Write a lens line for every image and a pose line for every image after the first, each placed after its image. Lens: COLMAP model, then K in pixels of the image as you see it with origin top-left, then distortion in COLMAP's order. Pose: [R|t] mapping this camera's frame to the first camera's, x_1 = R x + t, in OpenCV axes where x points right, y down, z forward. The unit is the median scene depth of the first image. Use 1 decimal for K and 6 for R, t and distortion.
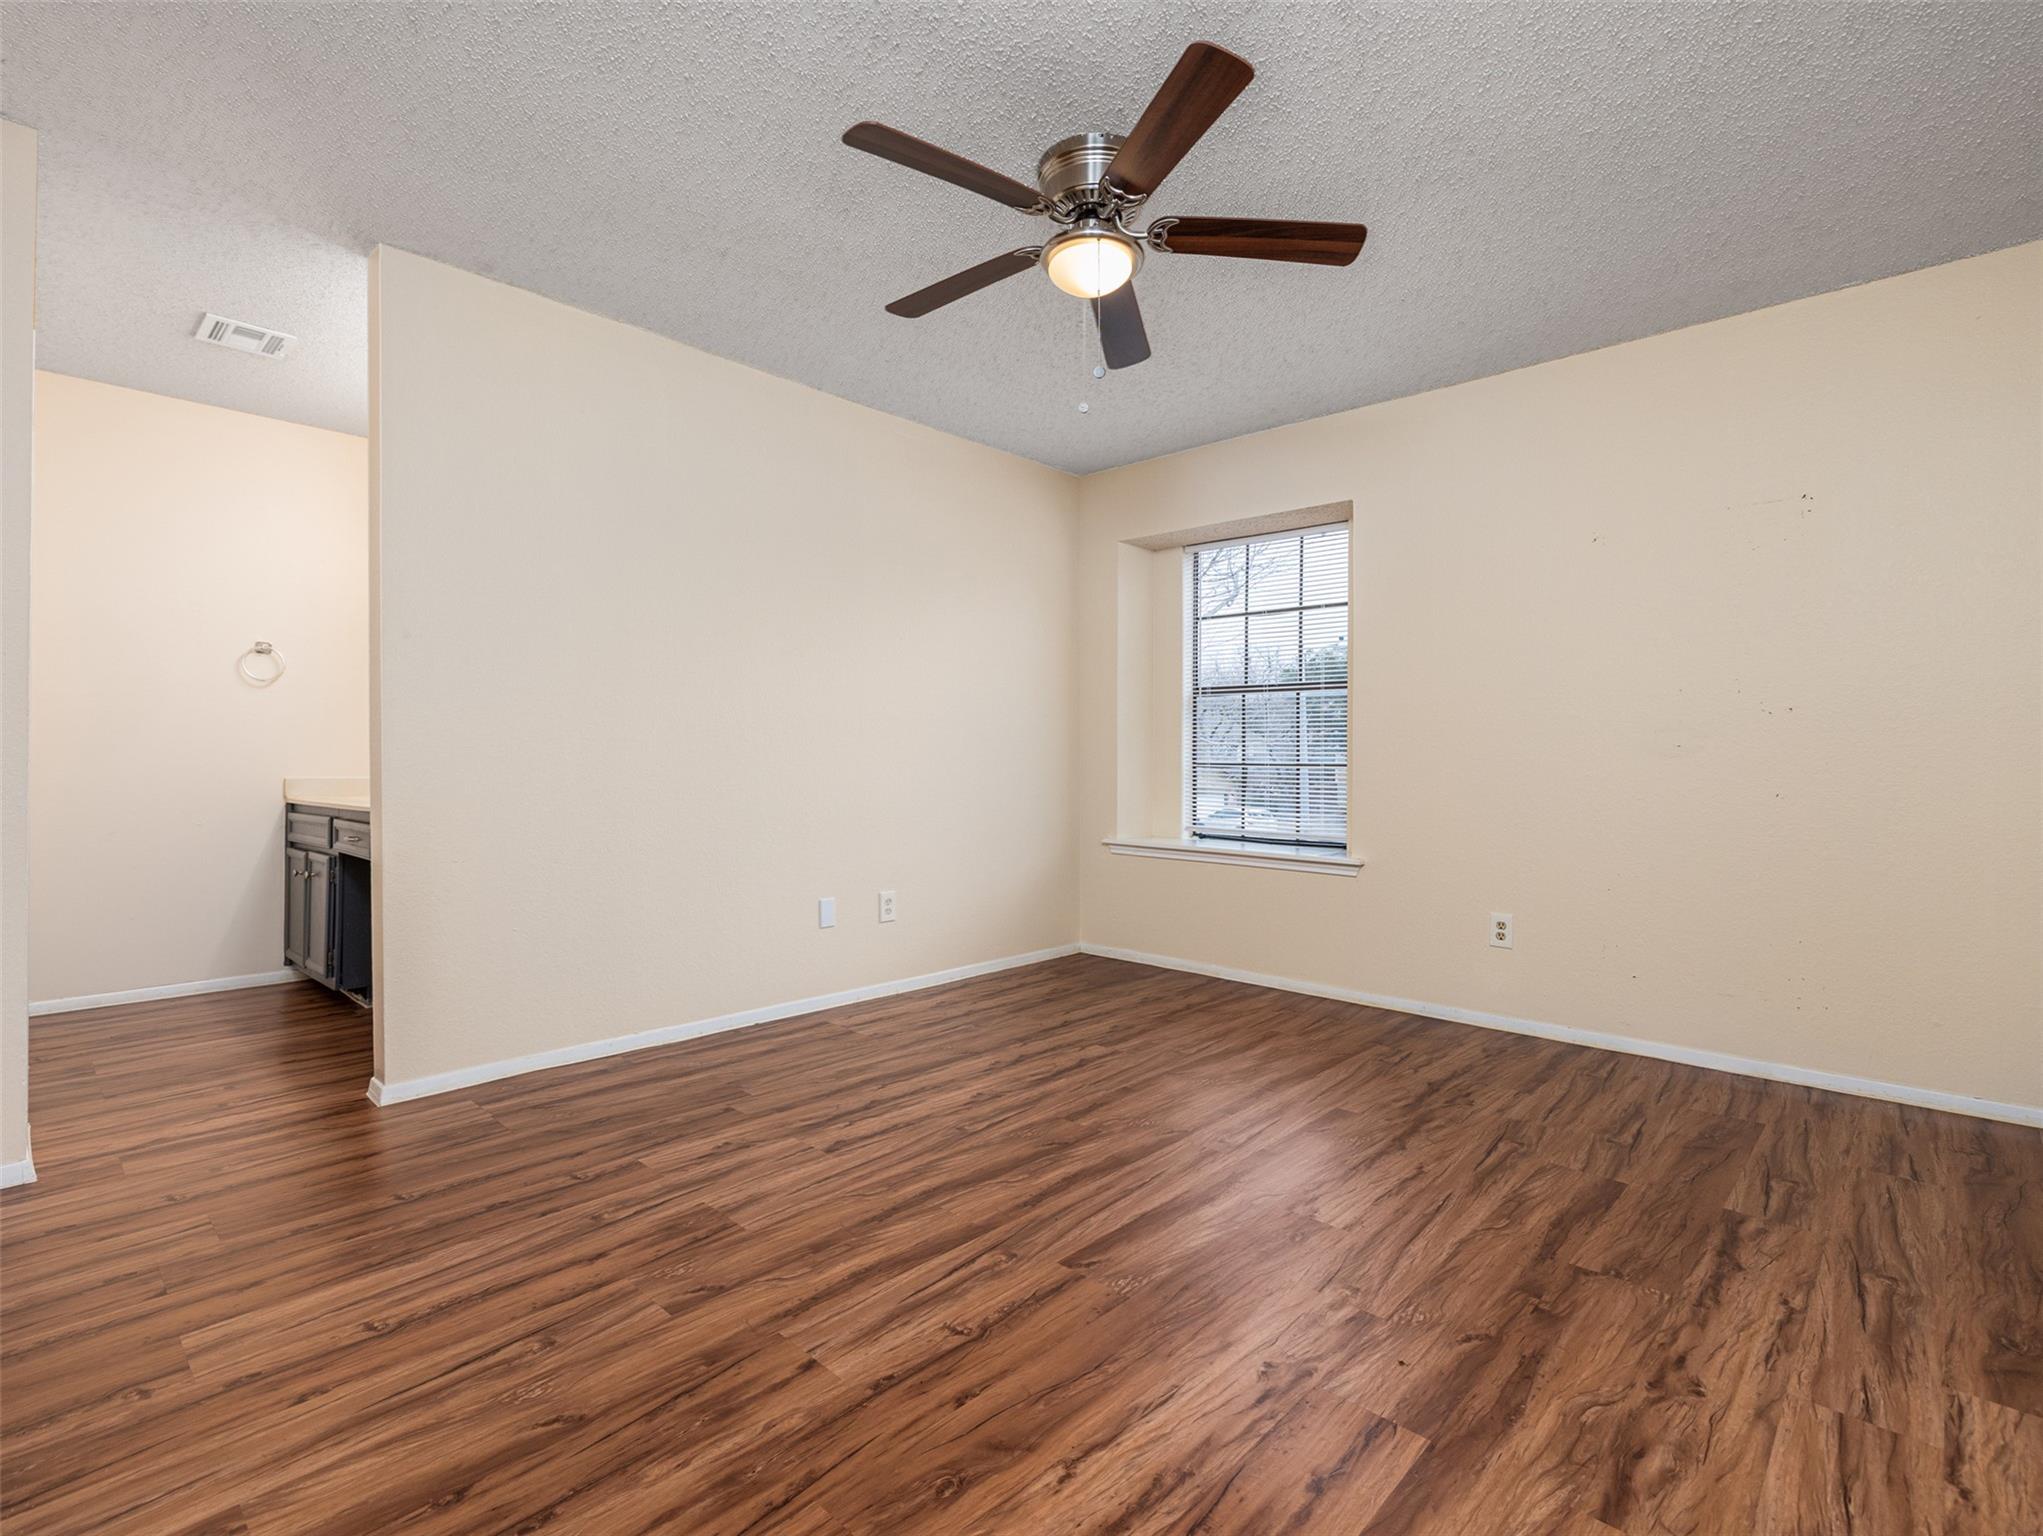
lens RADIAL K [[966.2, 0, 999.4], [0, 966.2, 758.4], [0, 0, 1]] dist [-0.000406, 0.000577]
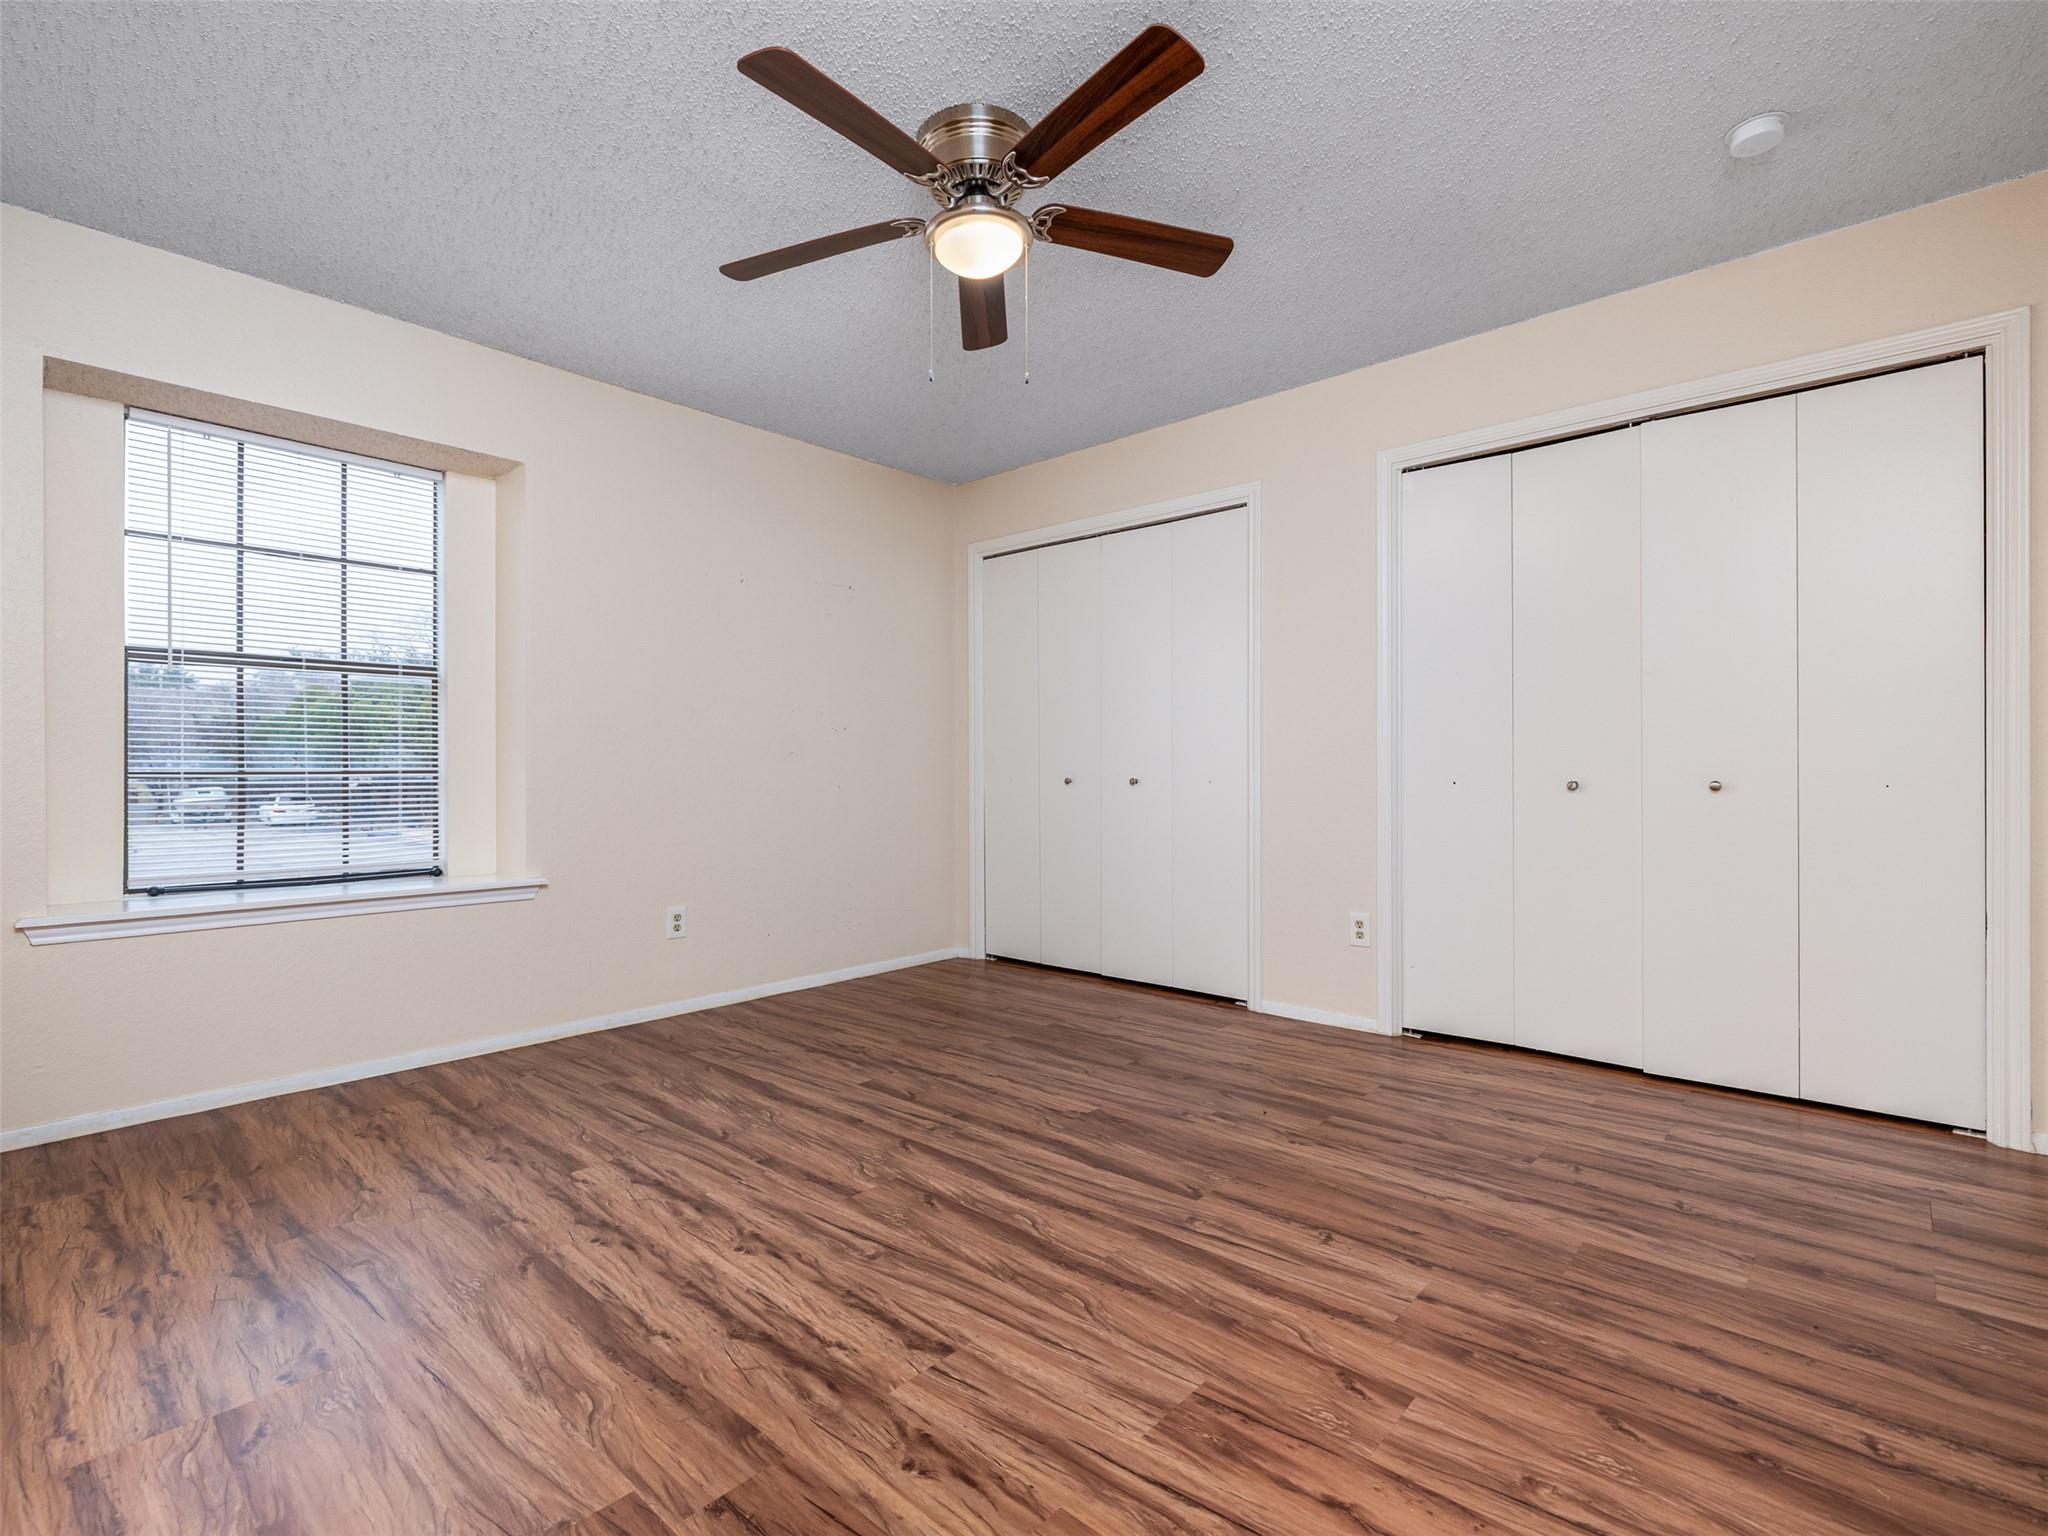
lens RADIAL K [[968.5, 0, 1011.4], [0, 968.5, 766.8], [0, 0, 1]] dist [-0.000406, 0.000577]
pose [[-0.020992, -0.006230, 0.999760, -0.834208], [0.003008, 0.999976, 0.006294, -0.001513], [-0.999775, 0.003139, -0.020972, 0.955536]]
